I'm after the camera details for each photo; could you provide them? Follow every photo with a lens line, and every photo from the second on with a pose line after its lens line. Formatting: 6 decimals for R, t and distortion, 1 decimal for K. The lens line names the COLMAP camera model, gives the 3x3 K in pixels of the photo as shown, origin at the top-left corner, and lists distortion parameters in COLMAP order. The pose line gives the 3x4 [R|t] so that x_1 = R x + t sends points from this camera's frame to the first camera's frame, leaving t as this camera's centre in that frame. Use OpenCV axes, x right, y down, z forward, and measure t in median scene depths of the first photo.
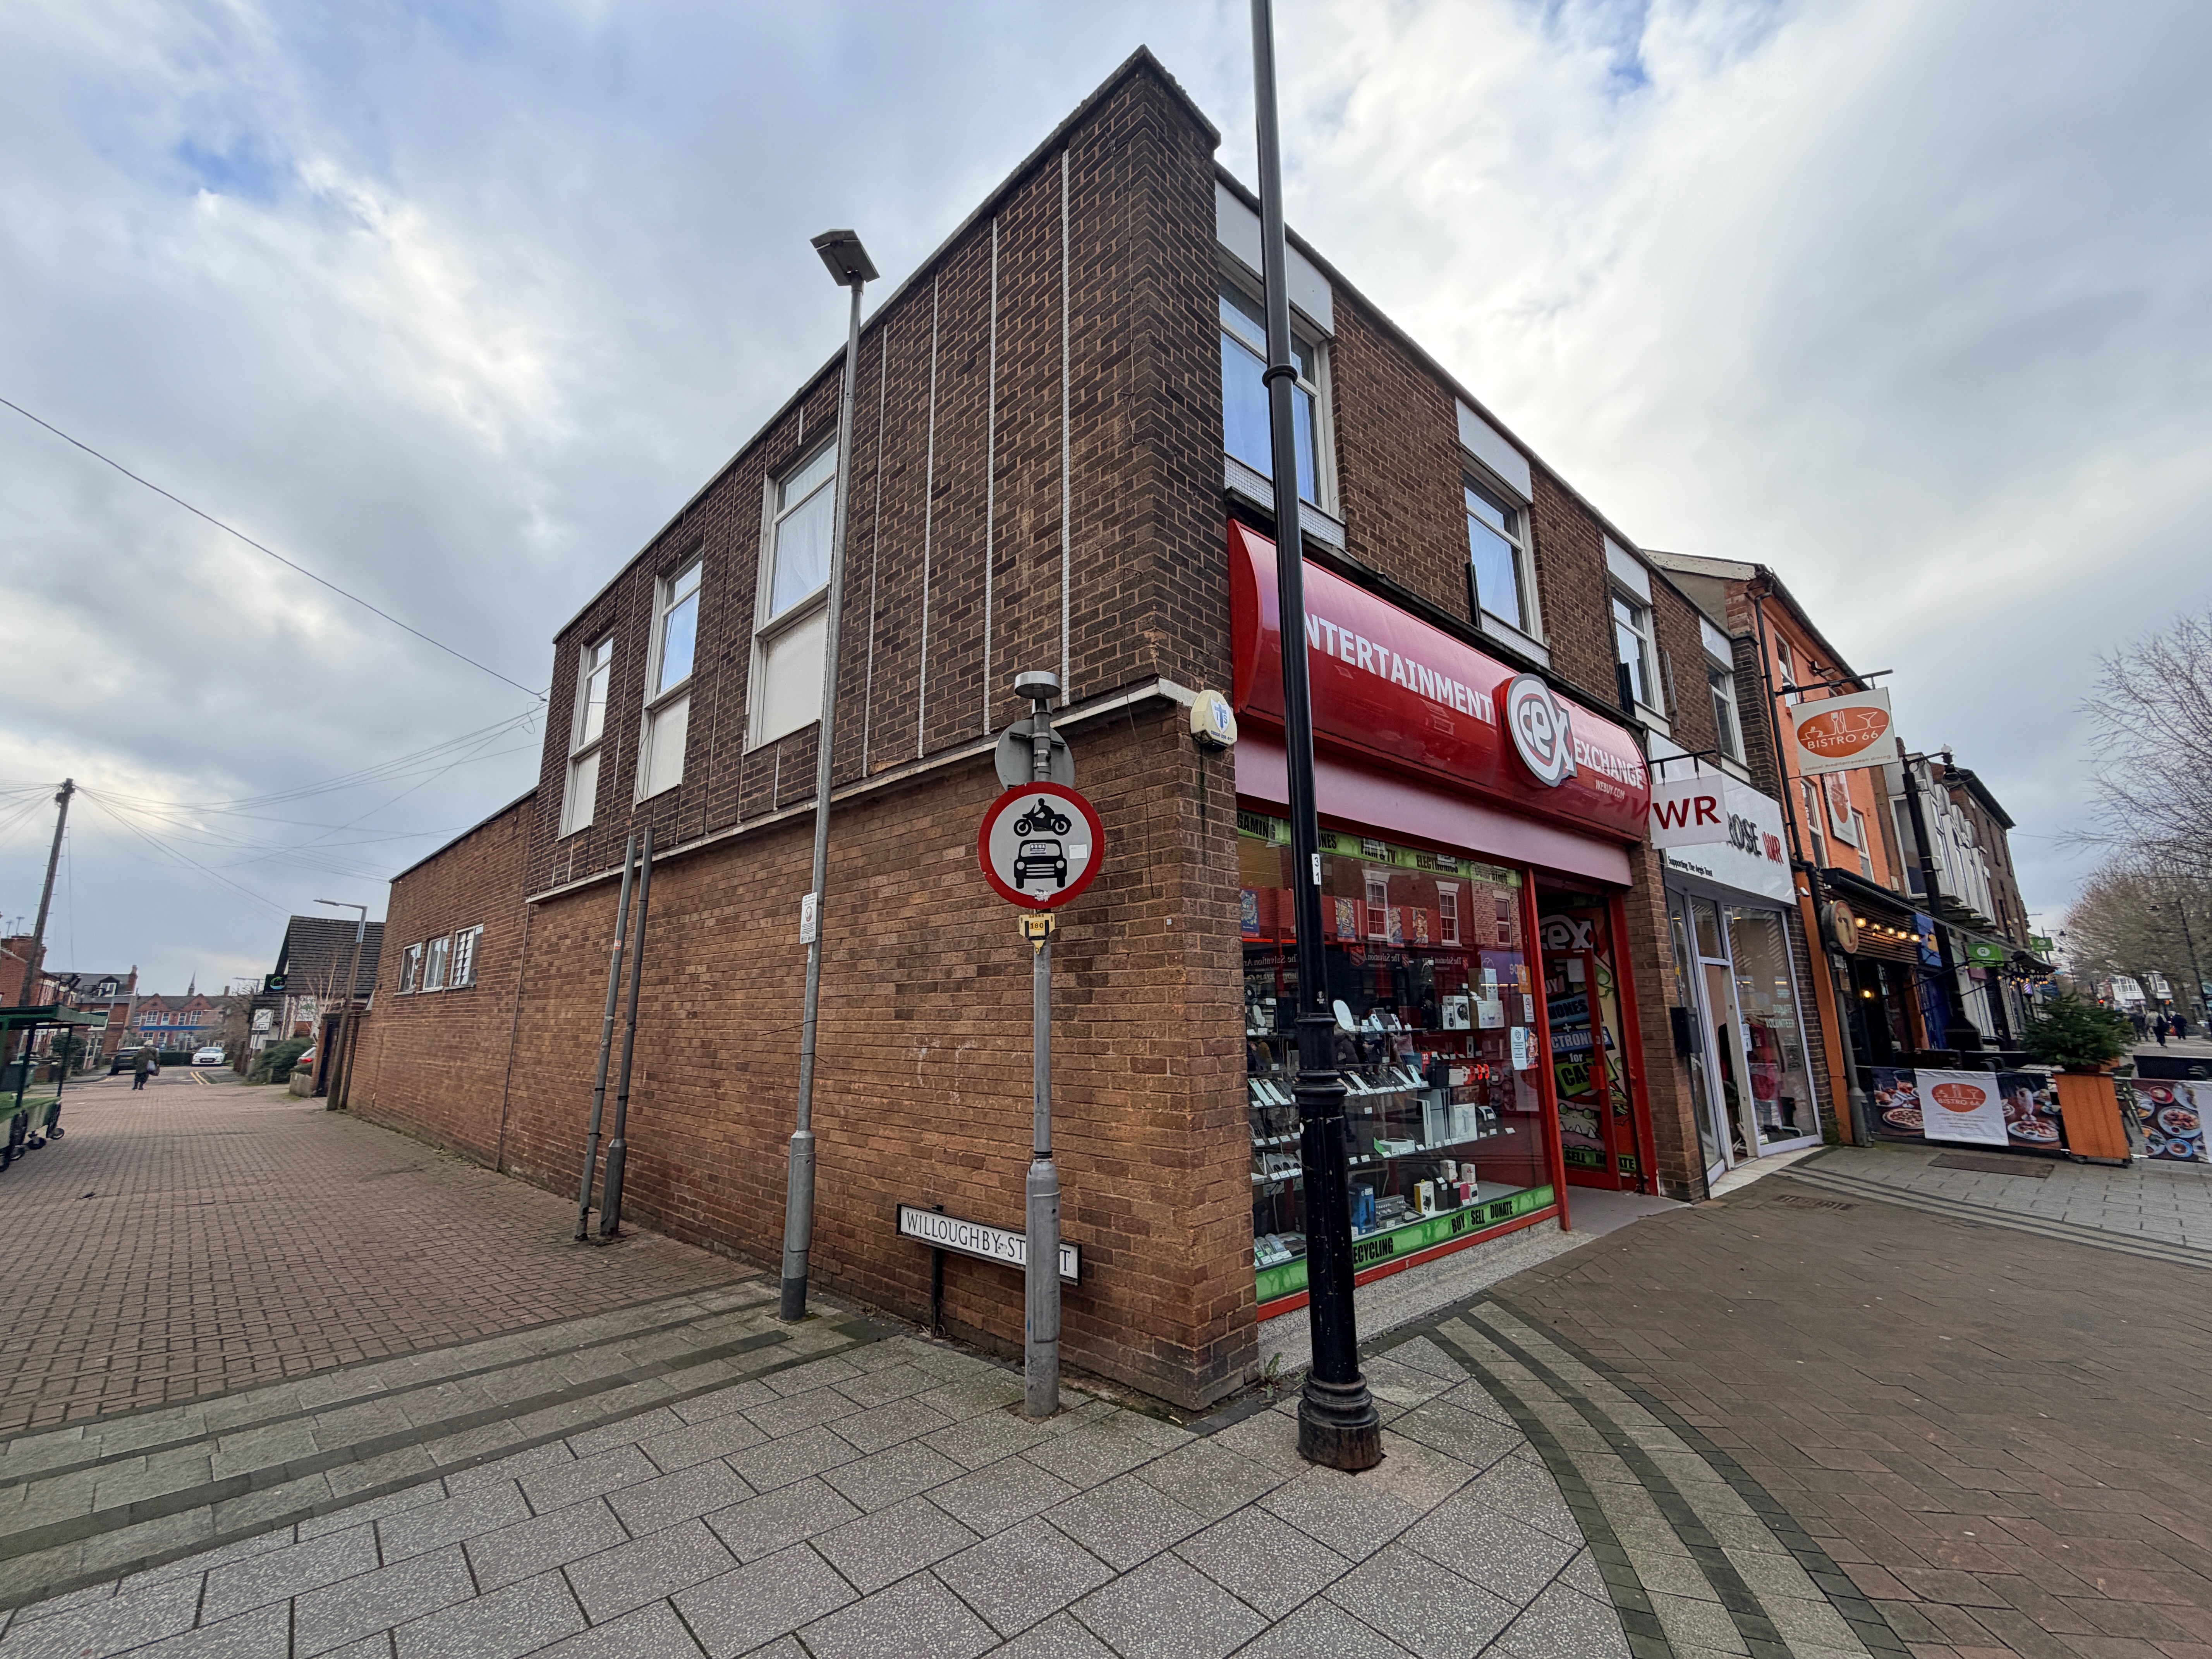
lens RADIAL K [[872.4, 0, 1089.7], [0, 872.4, 829.0], [0, 0, 1]] dist [-0.000429, 0.000073]
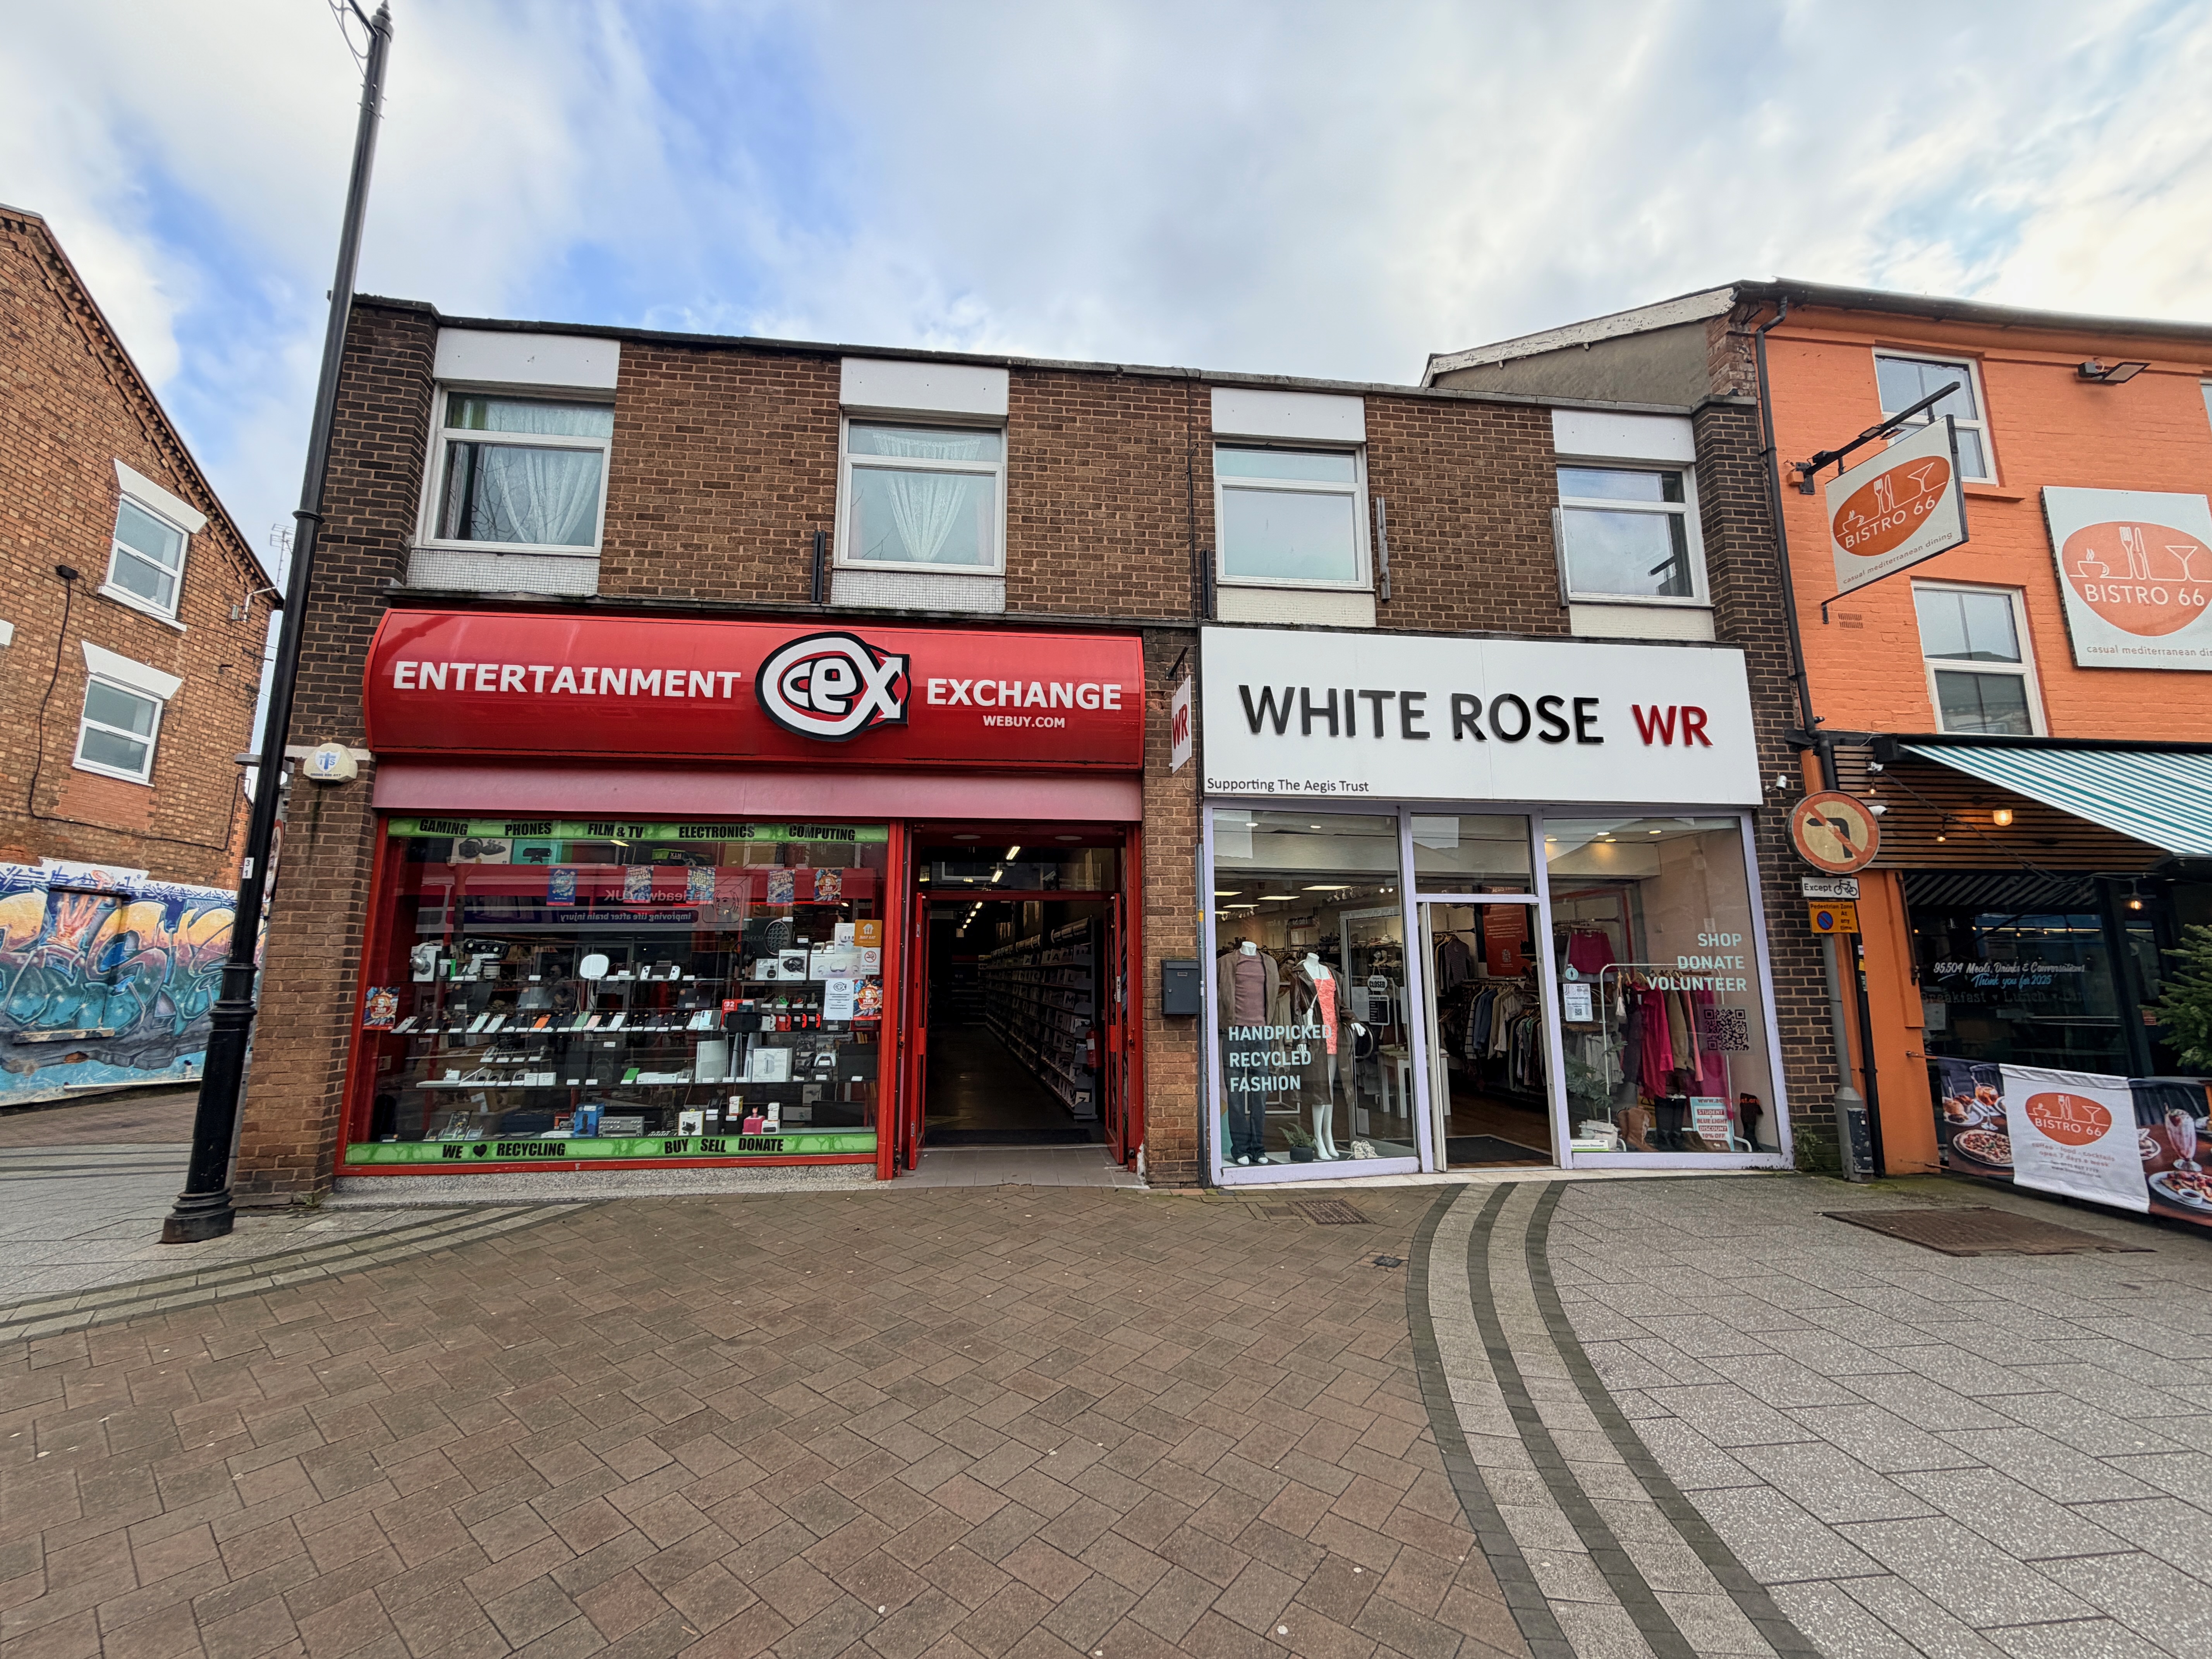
lens RADIAL K [[872.4, 0, 1094.8], [0, 872.4, 825.7], [0, 0, 1]] dist [-0.000429, 0.000073]
pose [[0.826650, -0.087658, -0.555847, 1.613586], [0.112640, 0.993577, 0.010828, 0.085034], [0.551328, -0.071561, 0.831214, 0.394198]]
